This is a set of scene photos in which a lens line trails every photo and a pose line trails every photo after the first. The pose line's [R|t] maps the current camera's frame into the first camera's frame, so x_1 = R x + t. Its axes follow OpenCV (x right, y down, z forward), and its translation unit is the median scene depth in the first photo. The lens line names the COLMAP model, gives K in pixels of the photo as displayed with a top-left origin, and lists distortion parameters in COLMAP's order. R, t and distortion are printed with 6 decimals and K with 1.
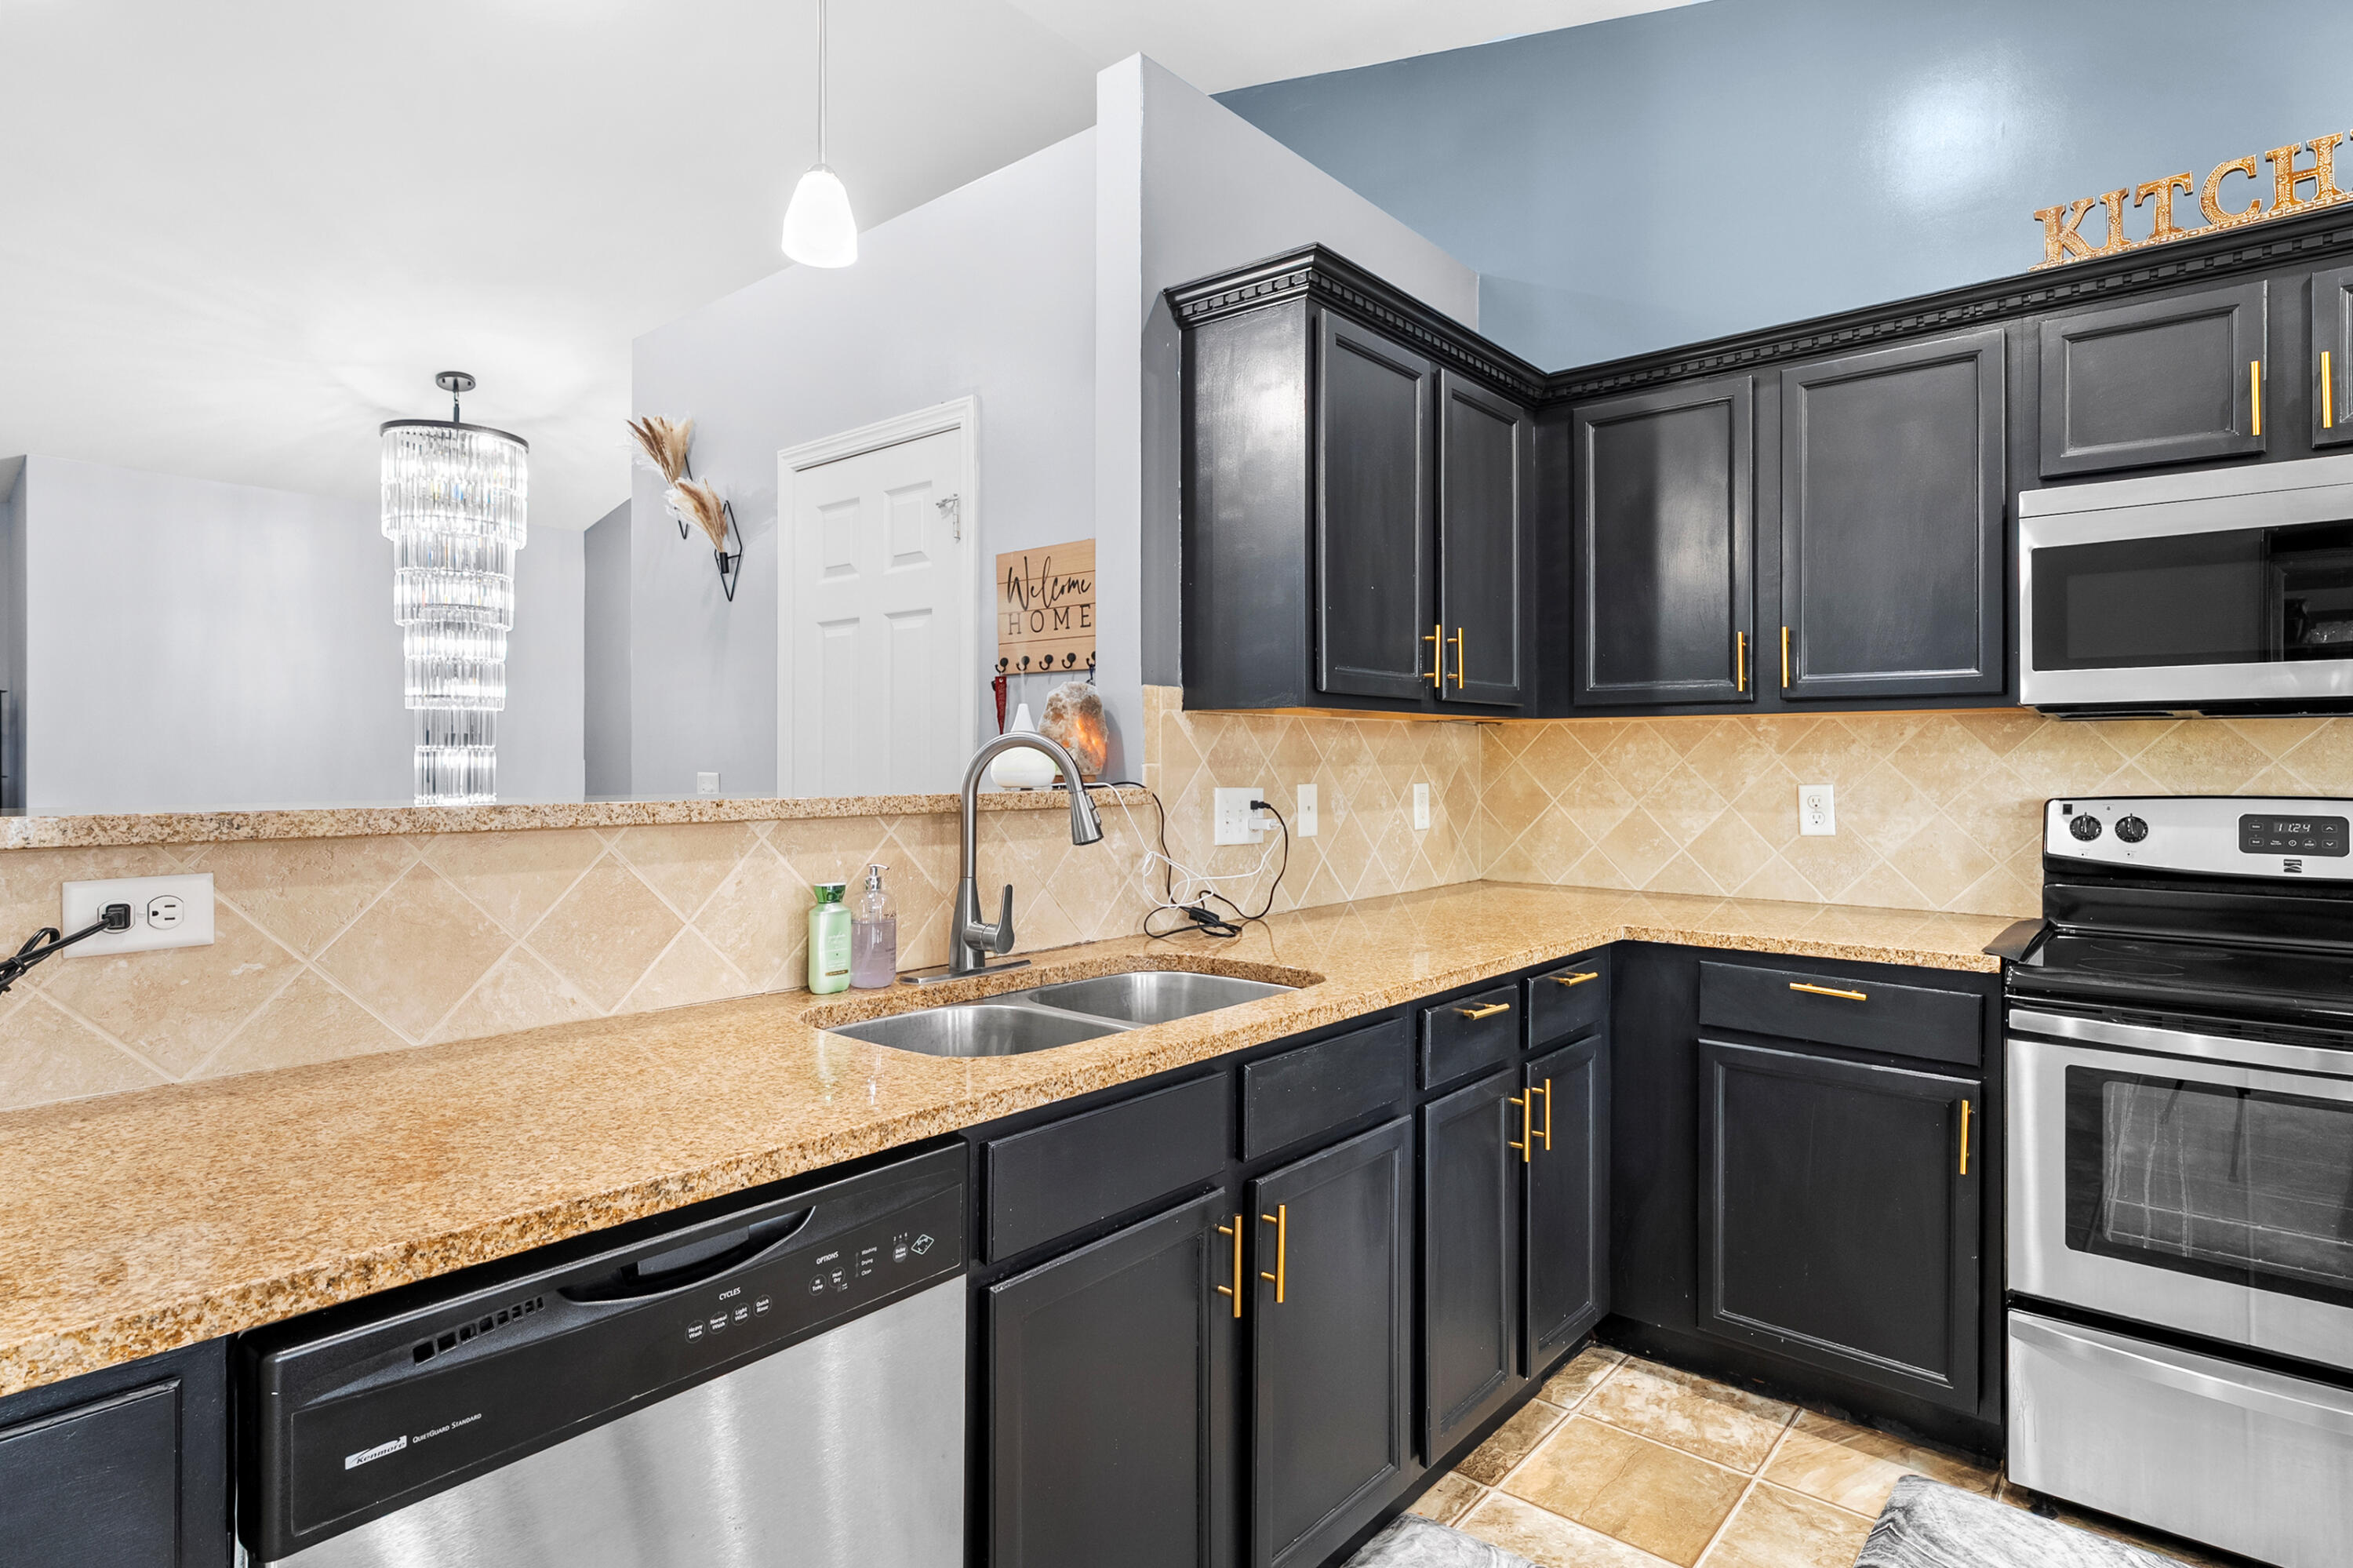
lens RADIAL K [[1258.9, 0, 1176.2], [0, 1258.9, 768.9], [0, 0, 1]] dist [-0.001391, -0.000537]
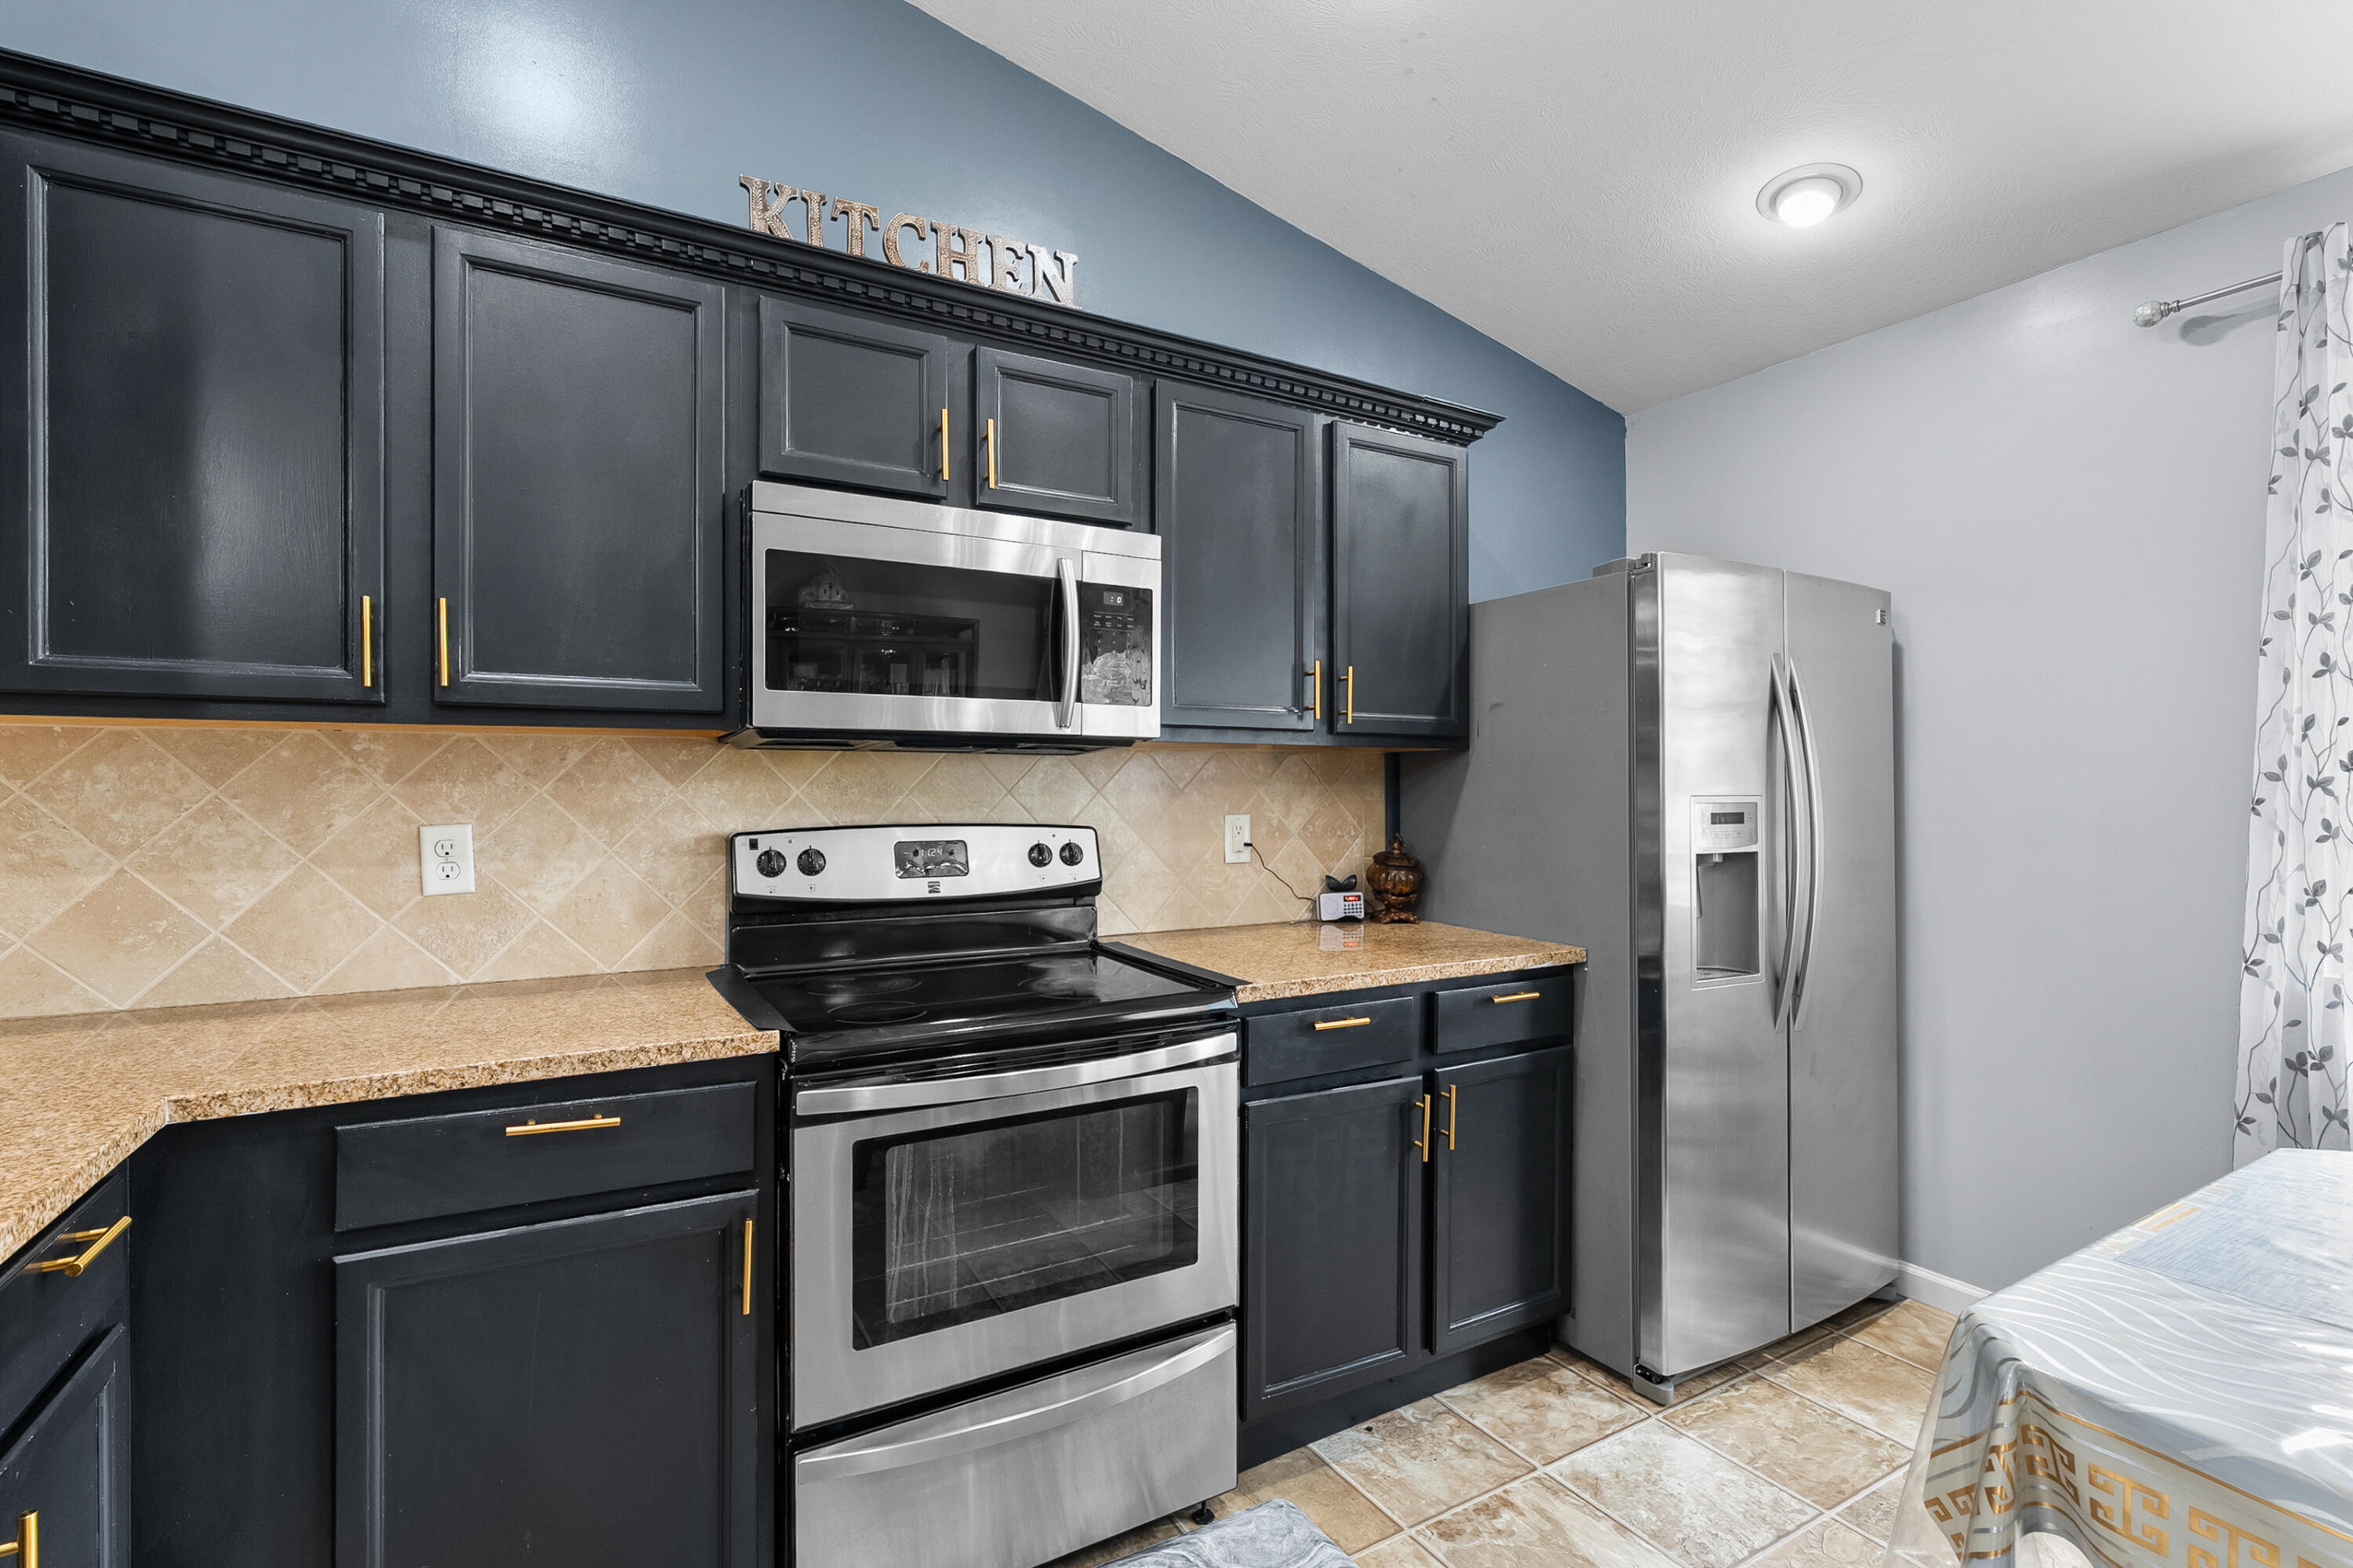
lens RADIAL K [[1071.6, 0, 1169.0], [0, 1071.6, 790.5], [0, 0, 1]] dist [-0.001684, -0.000359]
pose [[0.334553, -0.001452, 0.942376, 0.064431], [0.008509, 0.999963, -0.001480, -0.003501], [-0.942338, 0.008514, 0.334553, 0.426374]]
